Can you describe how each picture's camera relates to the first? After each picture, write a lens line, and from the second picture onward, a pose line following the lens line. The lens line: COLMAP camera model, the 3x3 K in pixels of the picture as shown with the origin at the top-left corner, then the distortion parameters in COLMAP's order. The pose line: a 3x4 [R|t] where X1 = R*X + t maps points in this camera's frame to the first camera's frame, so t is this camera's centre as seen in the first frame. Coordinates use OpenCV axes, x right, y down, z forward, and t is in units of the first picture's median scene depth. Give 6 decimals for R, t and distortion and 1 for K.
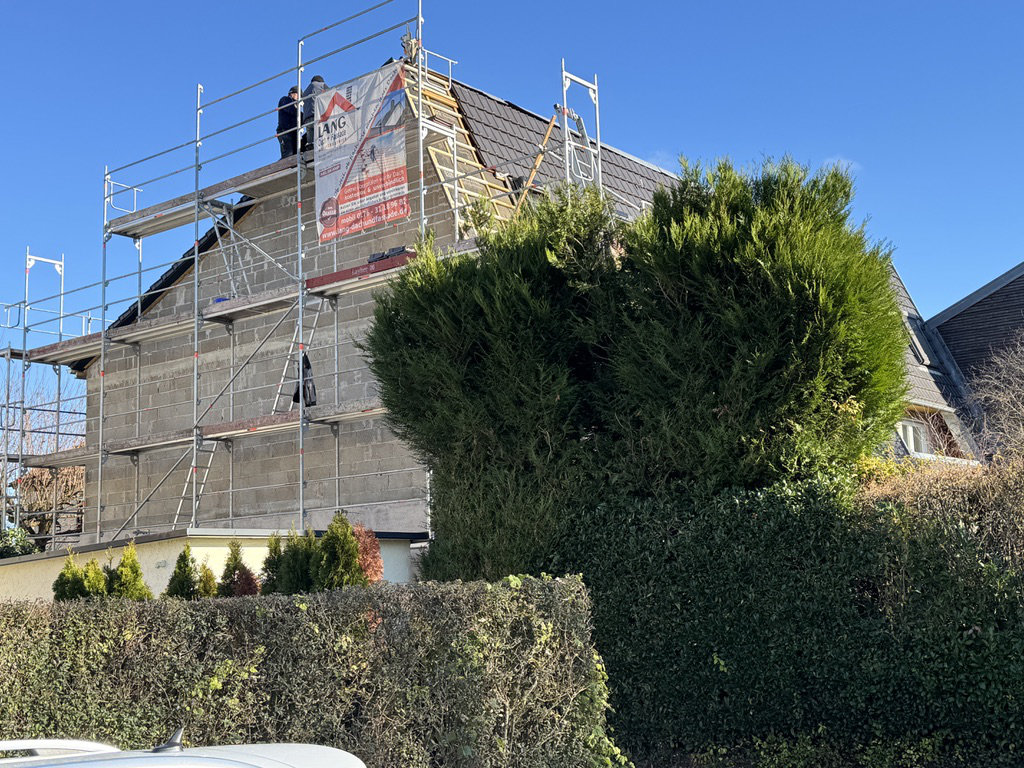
lens RADIAL K [[1287.2, 0, 478.1], [0, 1287.2, 367.2], [0, 0, 1]] dist [0.174136, -0.039050]
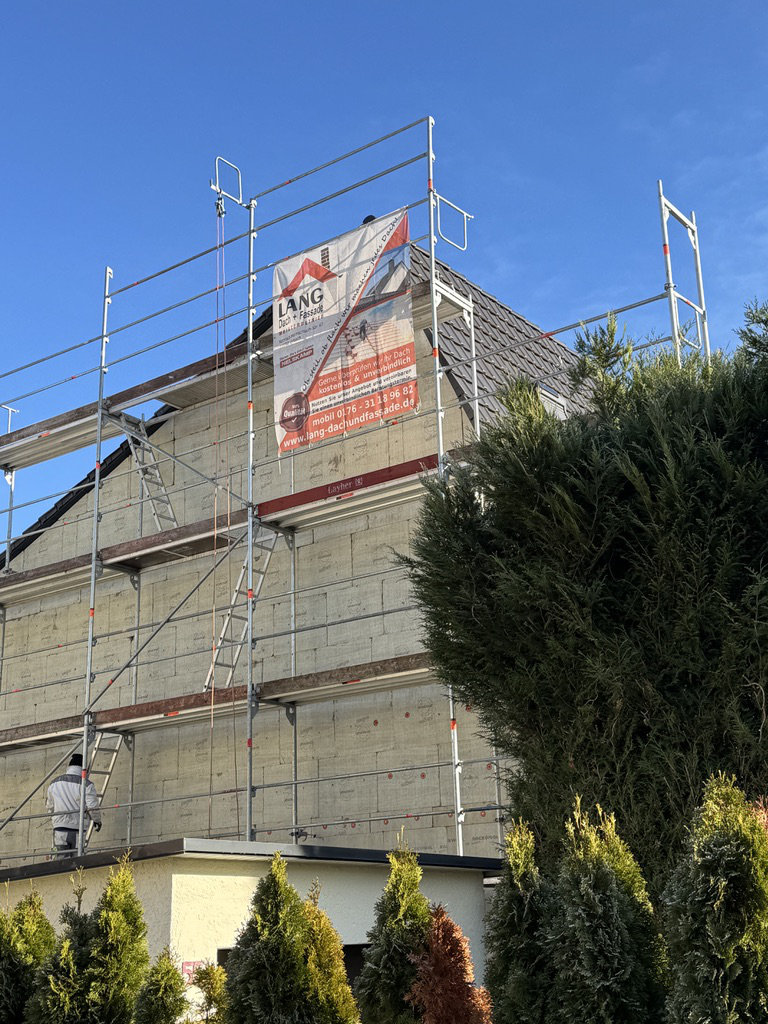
lens RADIAL K [[1287.2, 0, 353.7], [0, 1287.2, 515.0], [0, 0, 1]] dist [0.174136, -0.039050]
pose [[0.998473, 0.019282, 0.051775, -0.117253], [-0.011618, 0.989447, -0.144425, 0.043401], [-0.054014, 0.143603, 0.988160, 0.277743]]
